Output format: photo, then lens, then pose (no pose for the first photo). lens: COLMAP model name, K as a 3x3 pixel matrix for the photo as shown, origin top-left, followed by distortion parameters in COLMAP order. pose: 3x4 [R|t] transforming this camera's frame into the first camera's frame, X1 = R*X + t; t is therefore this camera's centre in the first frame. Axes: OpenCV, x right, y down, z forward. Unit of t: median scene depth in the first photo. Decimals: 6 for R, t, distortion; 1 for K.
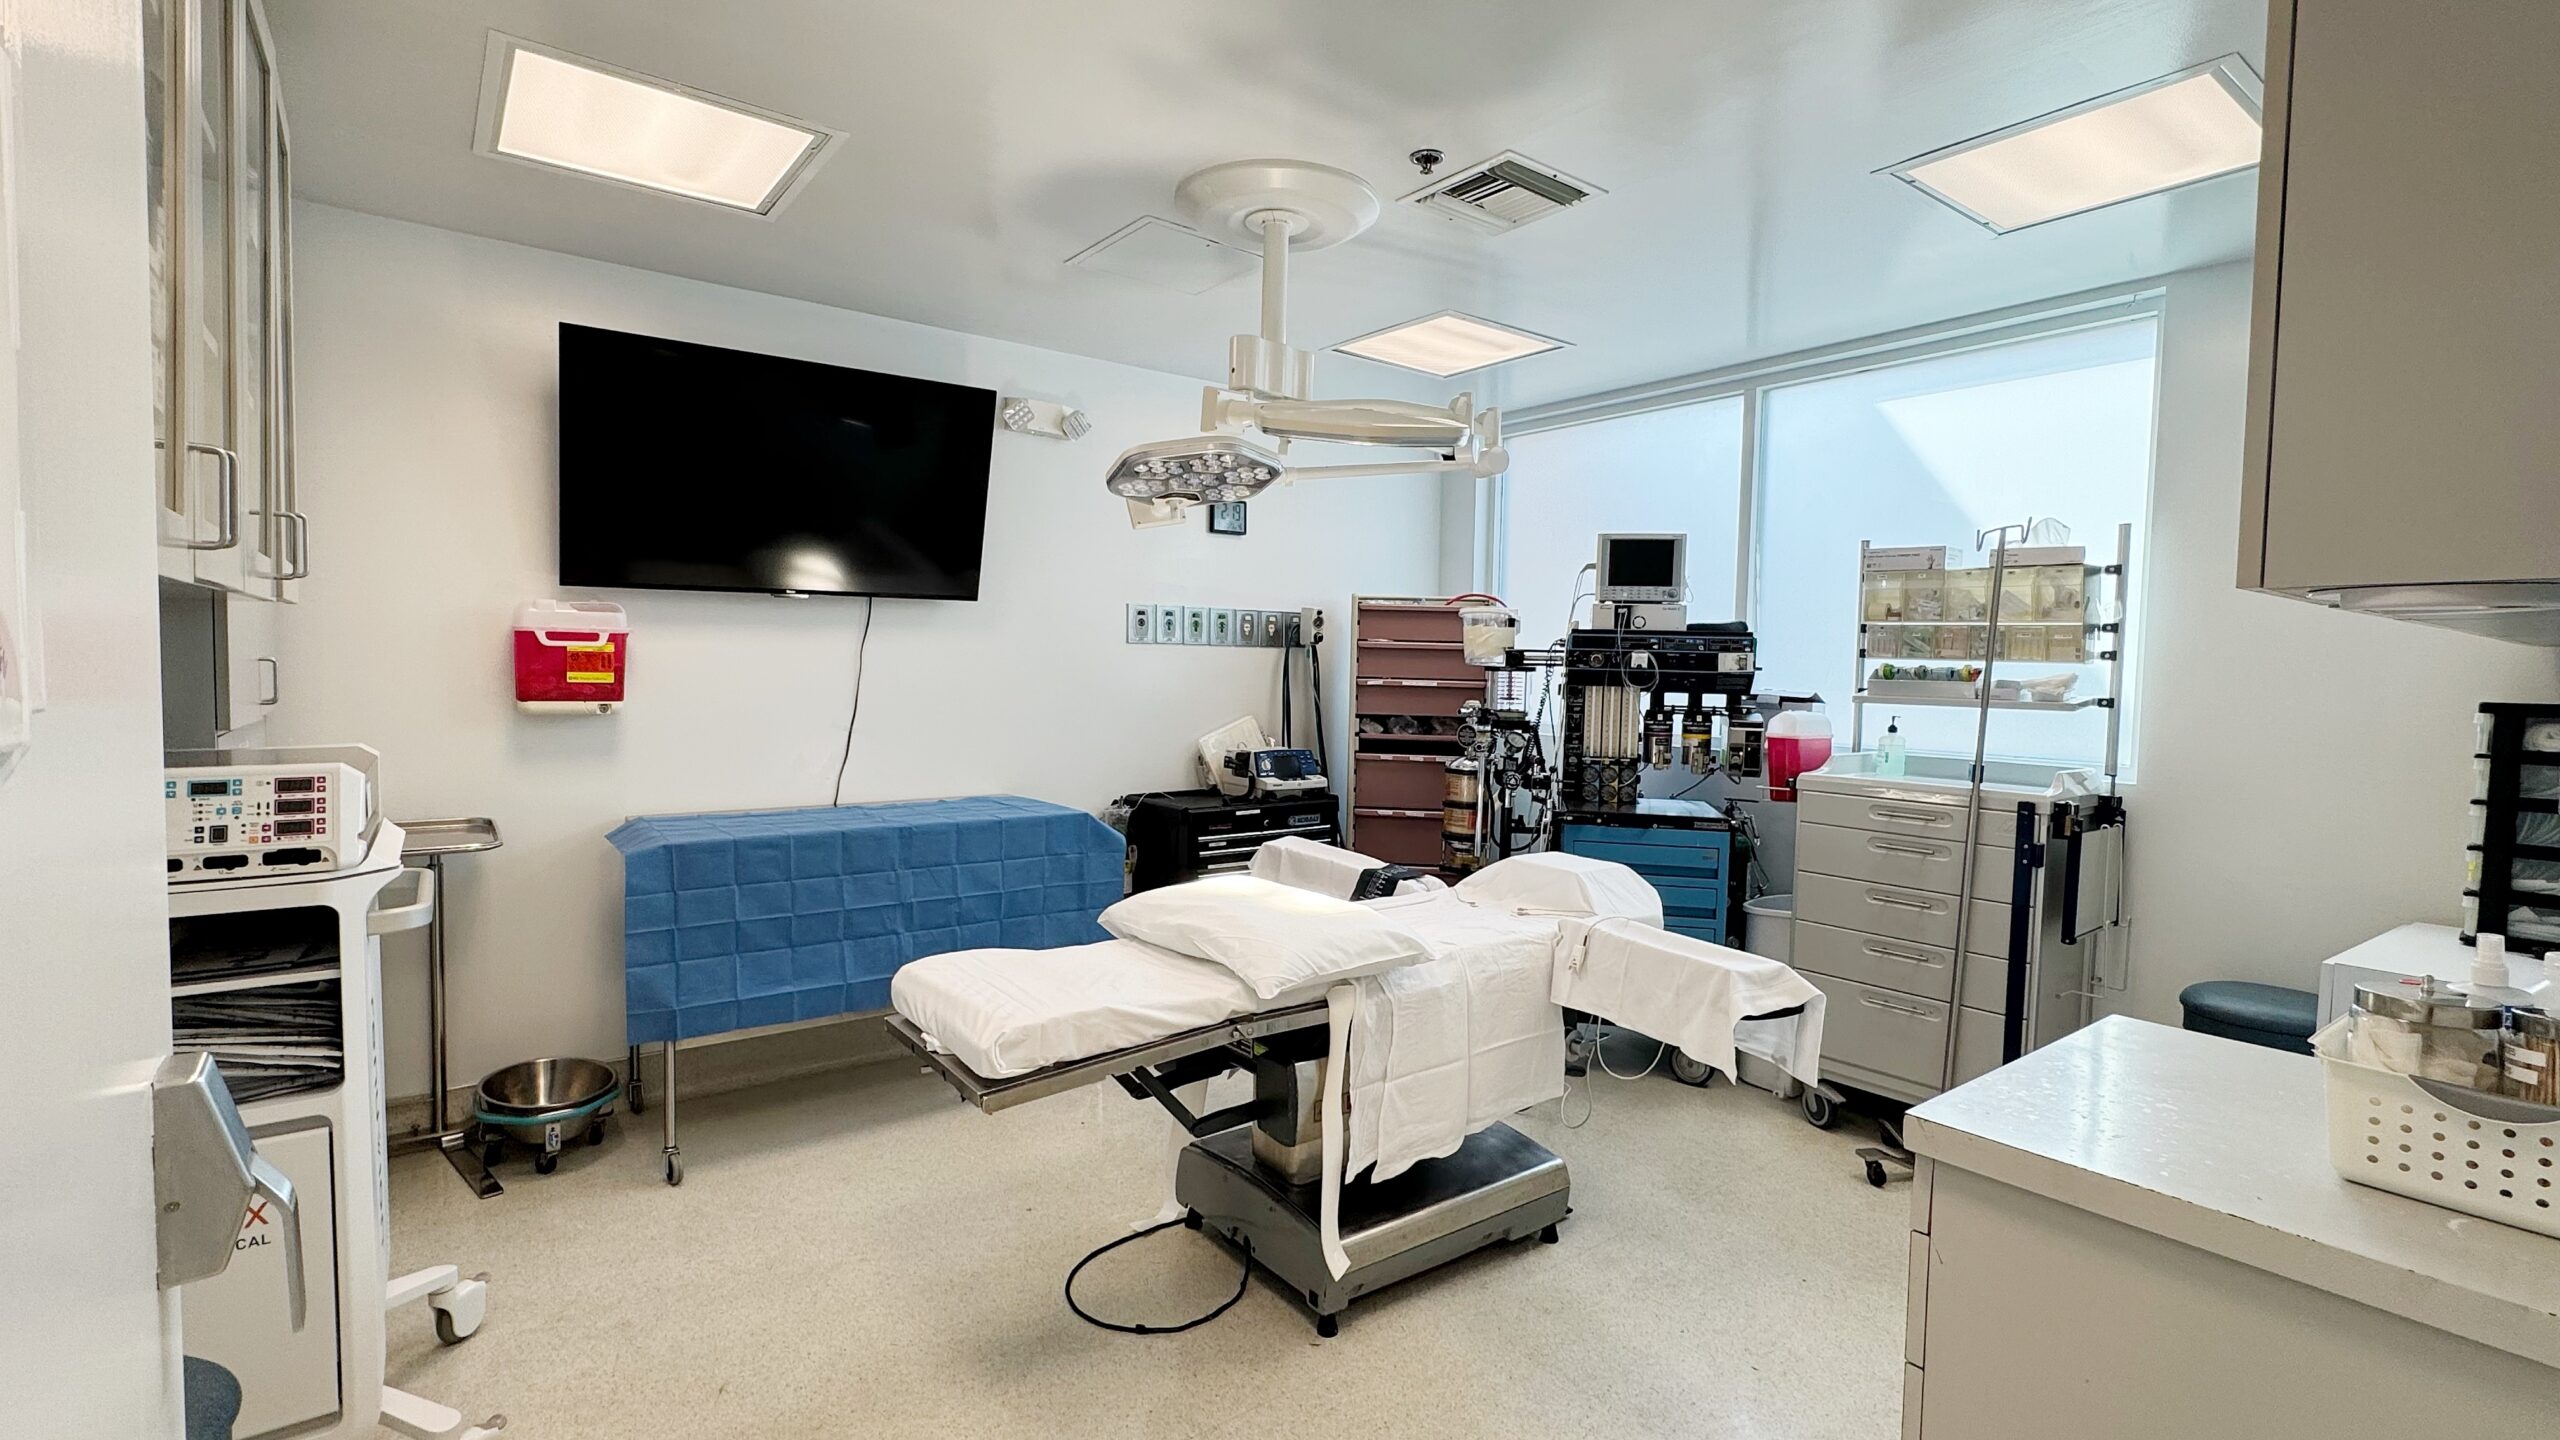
lens RADIAL K [[1137.0, 0, 1279.5], [0, 1137.0, 717.5], [0, 0, 1]] dist [0.000000, 0.000507]
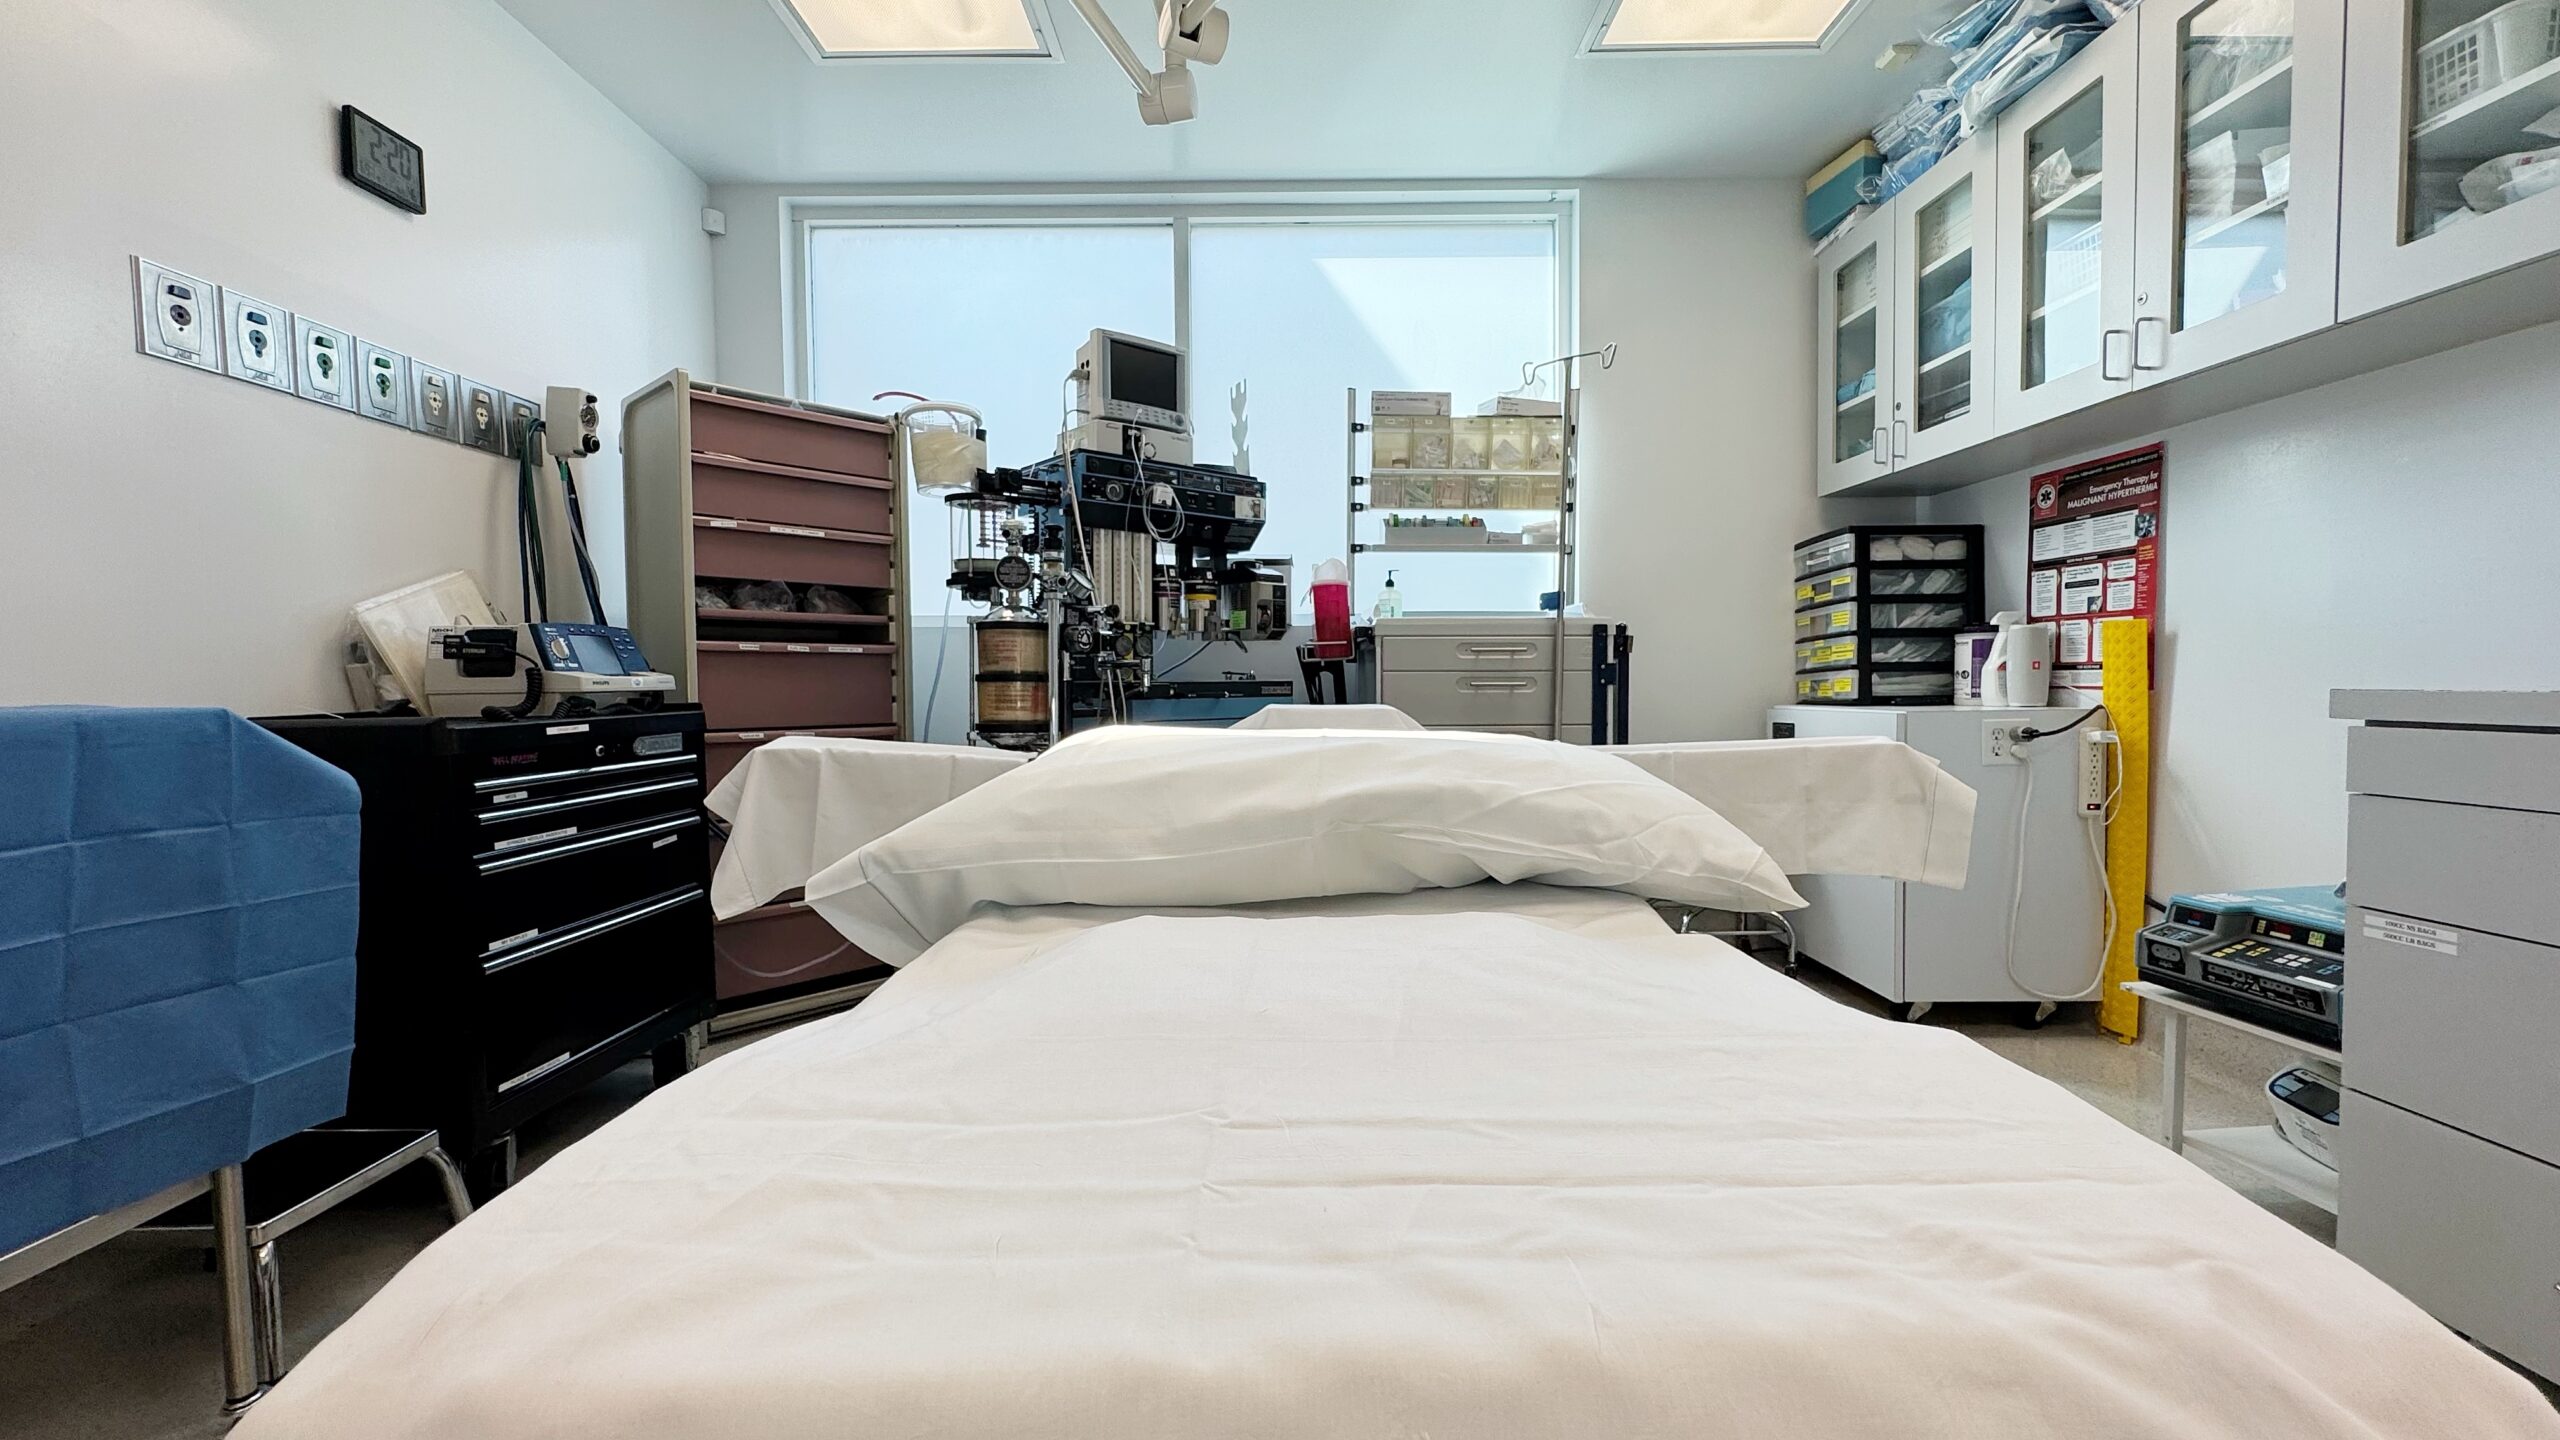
lens RADIAL K [[1016.8, 0, 1277.8], [0, 1016.8, 719.0], [0, 0, 1]] dist [-0.000652, -0.000038]
pose [[0.607906, -0.056414, 0.792003, -0.213101], [0.058492, 0.997944, 0.026188, 0.094920], [-0.791852, 0.030406, 0.609956, 0.530356]]
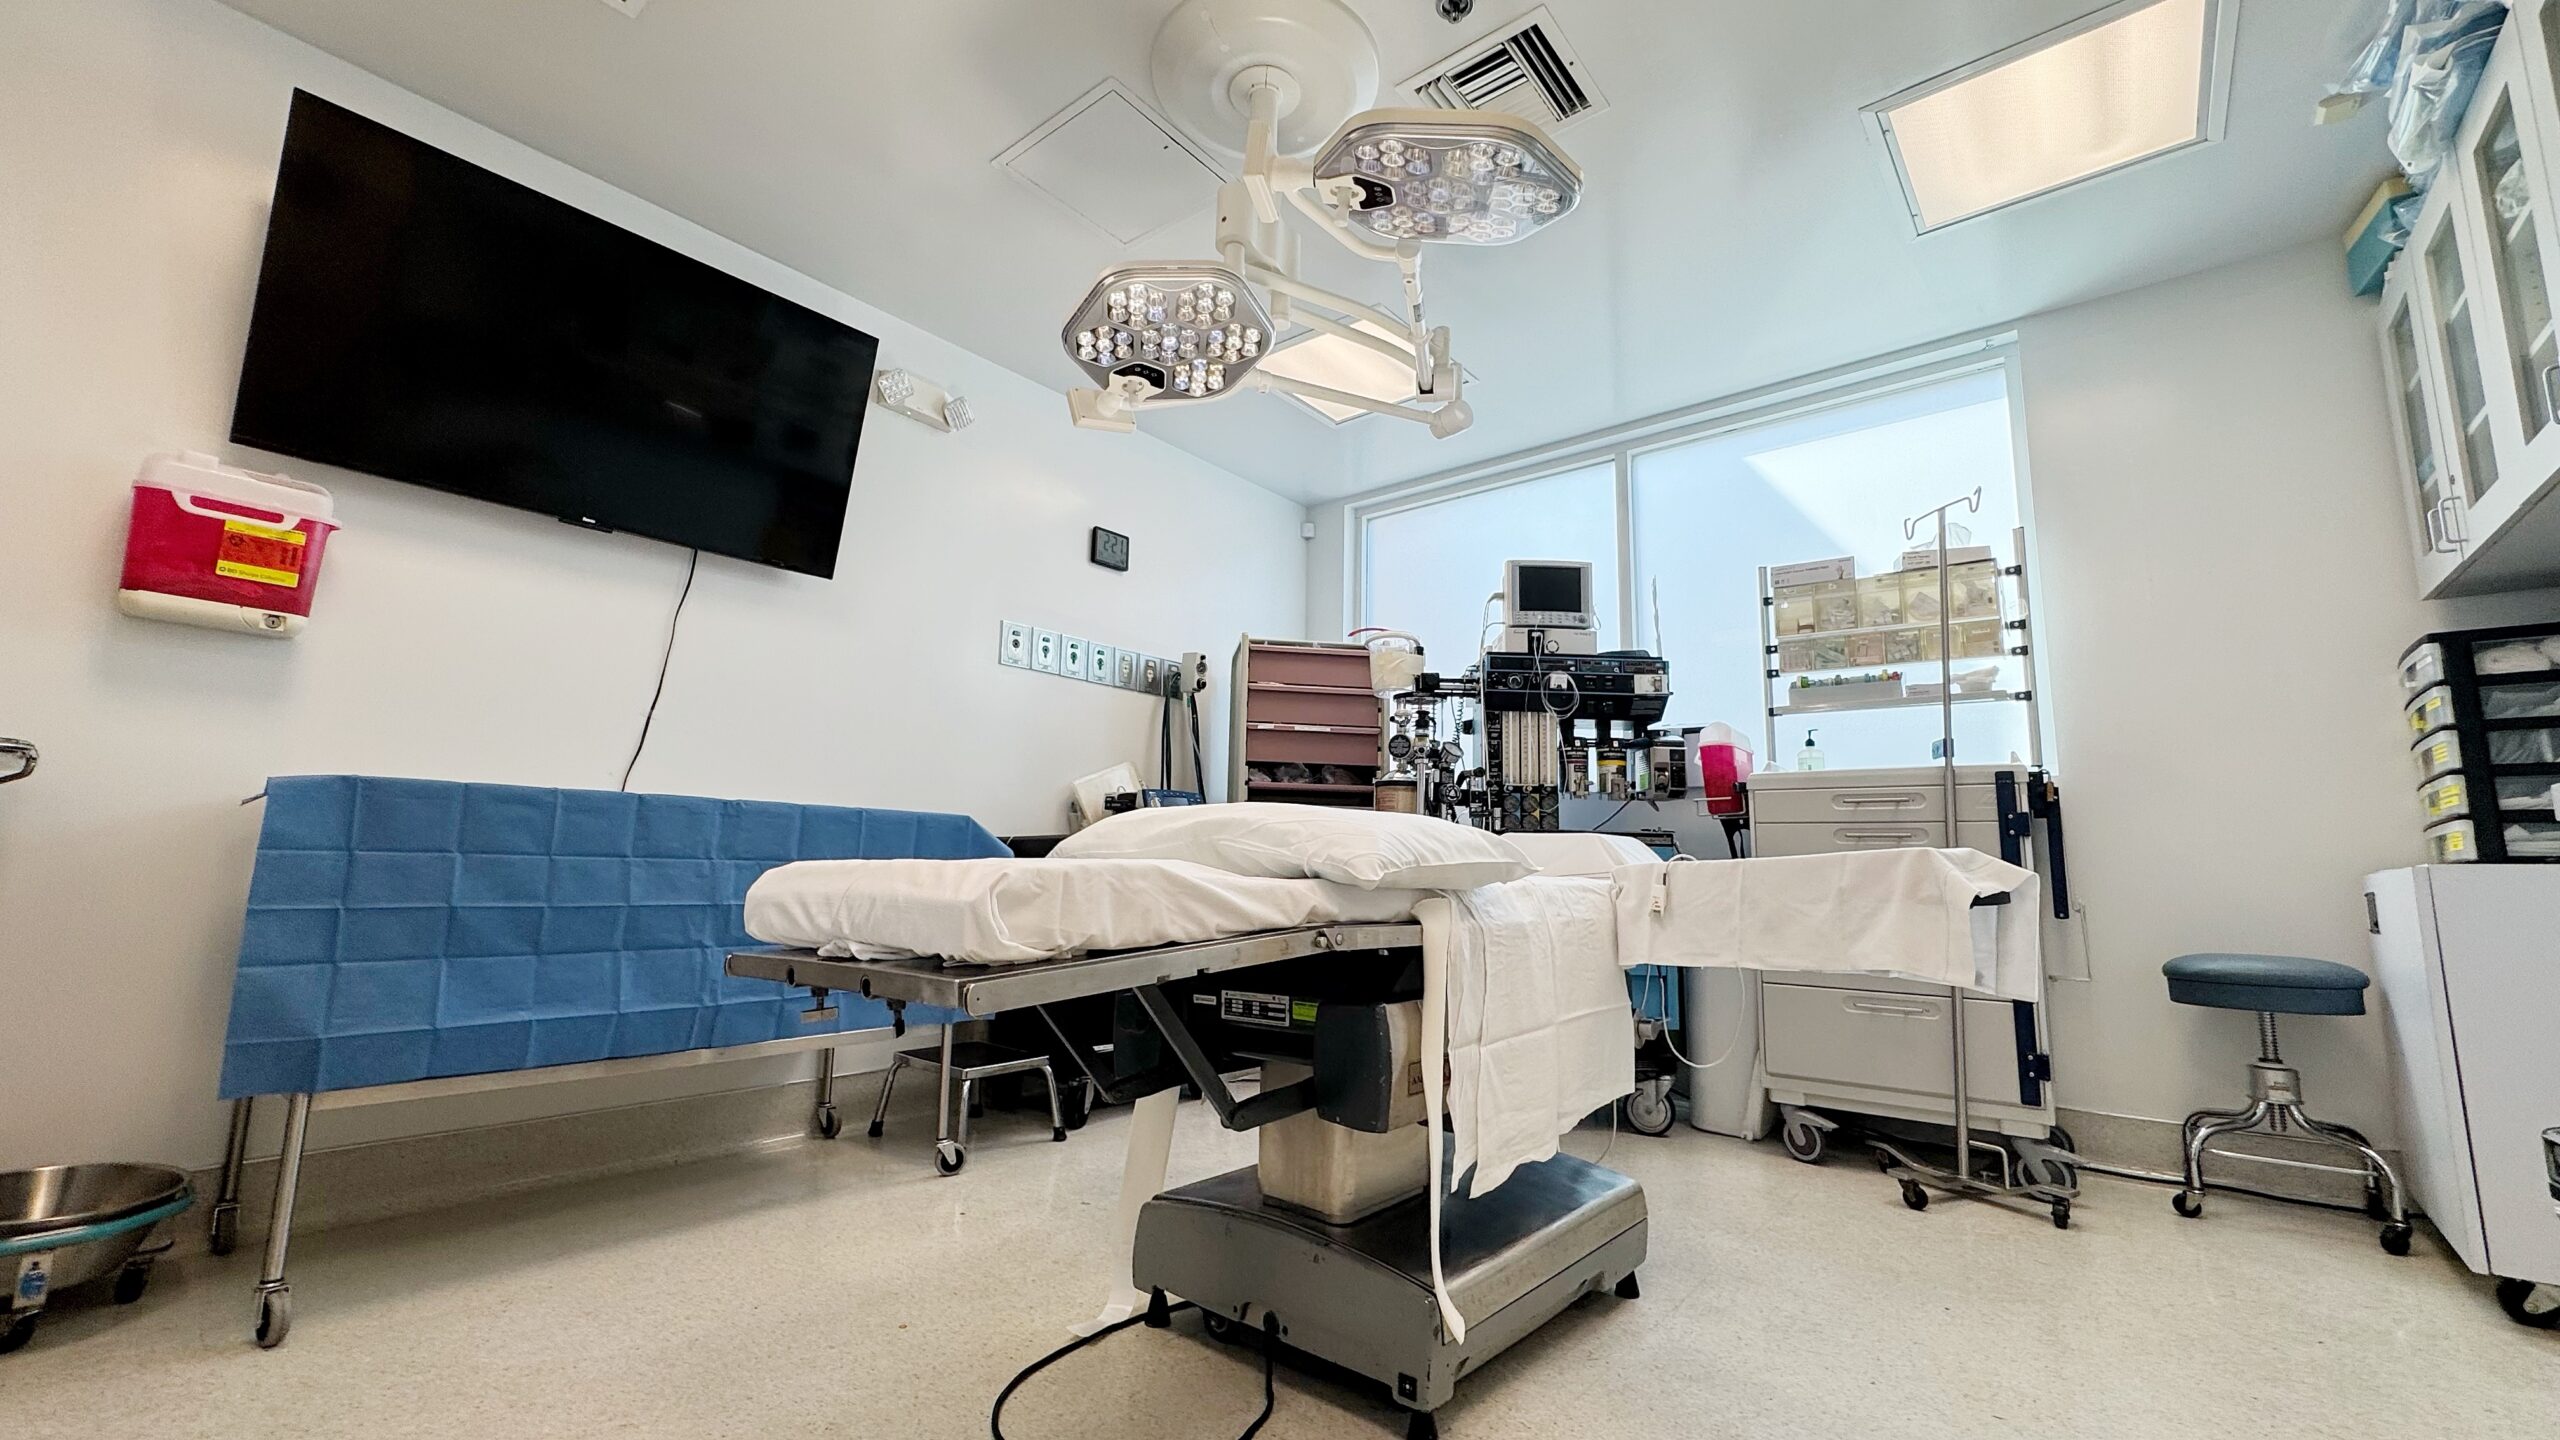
lens RADIAL K [[1016.8, 0, 1280.9], [0, 1016.8, 720.2], [0, 0, 1]] dist [-0.000652, -0.000038]
pose [[0.973391, 0.034806, 0.226493, -0.115072], [0.009448, 0.981461, -0.191427, 0.152738], [-0.228957, 0.188474, 0.955016, 0.239907]]
